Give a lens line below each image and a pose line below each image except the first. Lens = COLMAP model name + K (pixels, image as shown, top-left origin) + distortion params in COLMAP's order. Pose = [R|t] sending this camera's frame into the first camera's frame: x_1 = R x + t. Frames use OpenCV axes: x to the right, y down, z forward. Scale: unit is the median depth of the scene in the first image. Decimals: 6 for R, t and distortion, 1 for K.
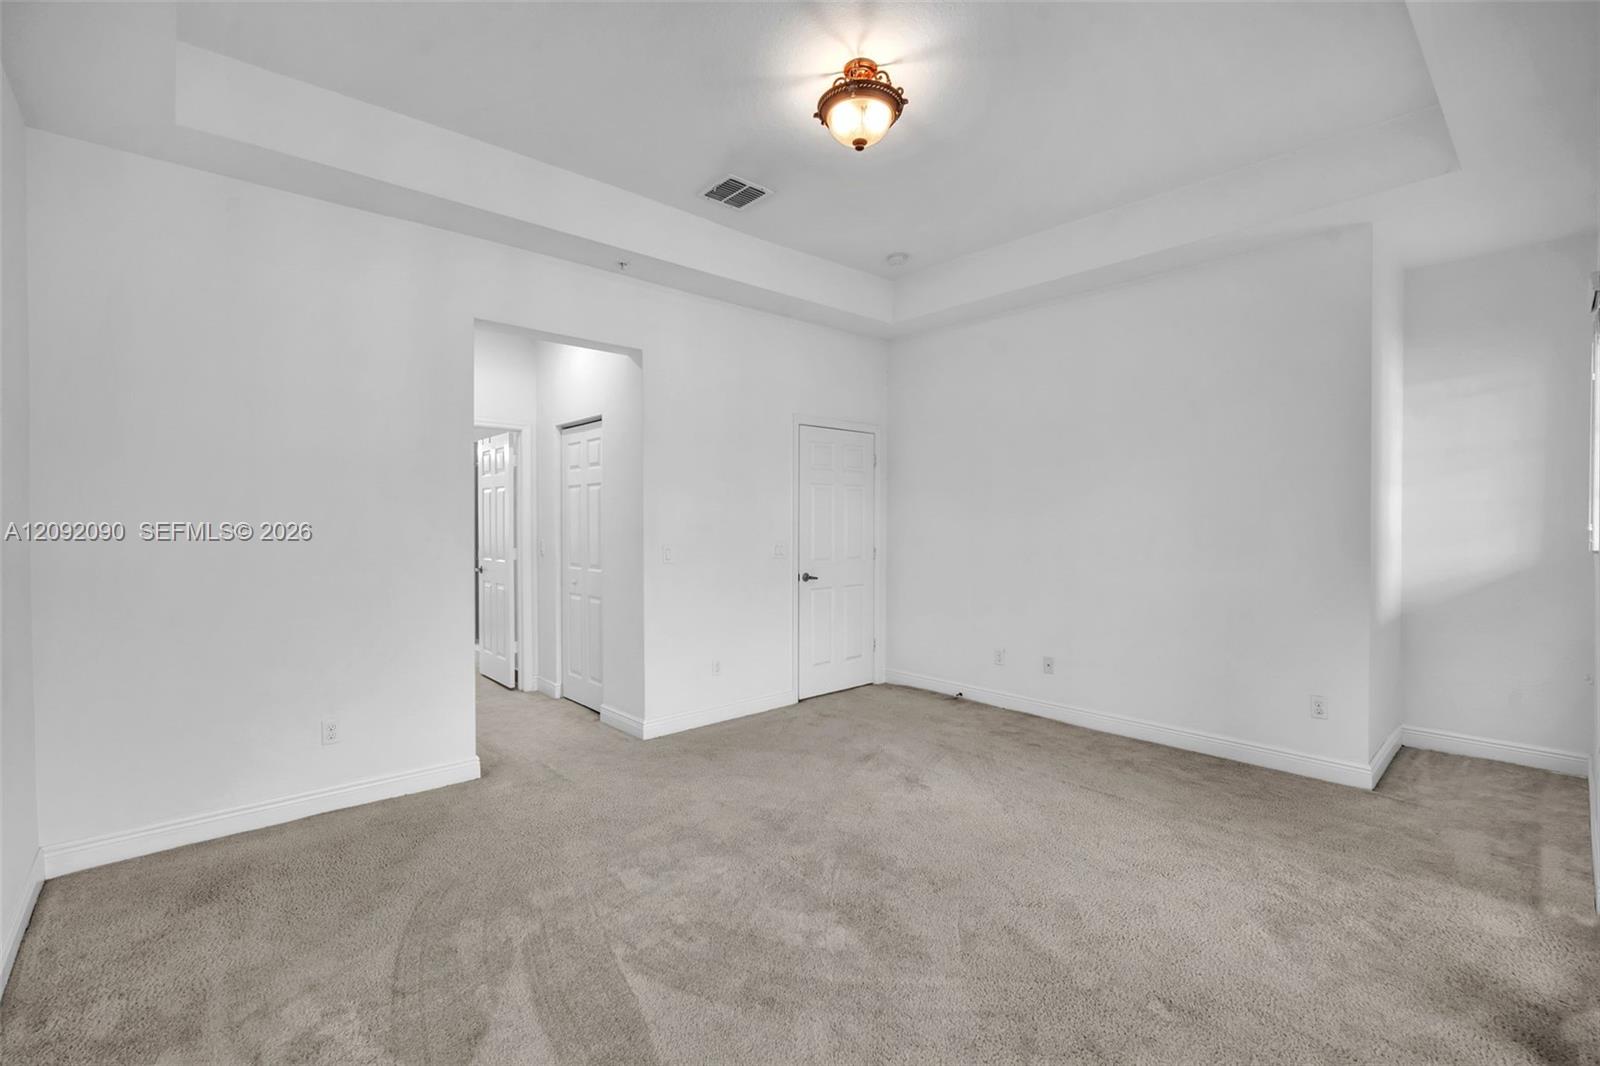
lens RADIAL K [[708.9, 0, 812.2], [0, 708.9, 528.3], [0, 0, 1]] dist [-0.012039, 0.003064]
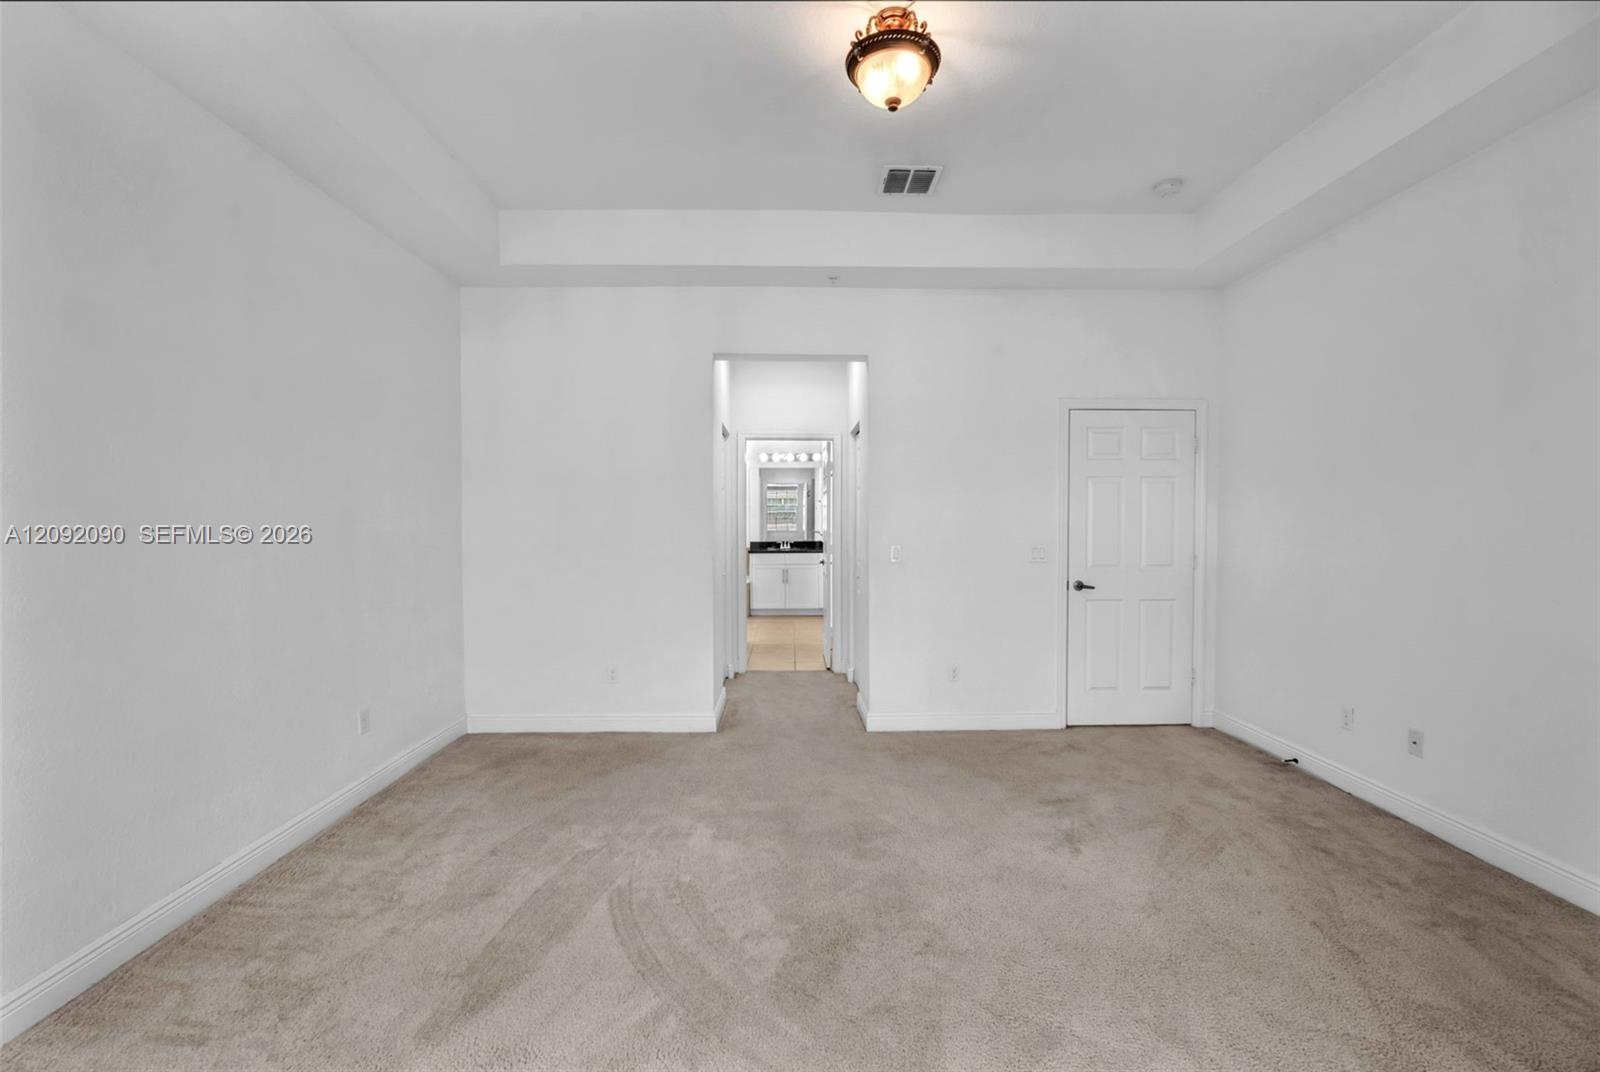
lens RADIAL K [[708.9, 0, 803.6], [0, 708.9, 532.2], [0, 0, 1]] dist [-0.012039, 0.003064]
pose [[0.751182, 0.013981, -0.659947, 0.453633], [-0.008054, 0.999895, 0.012016, -0.005606], [0.660046, -0.003711, 0.751216, 0.190802]]
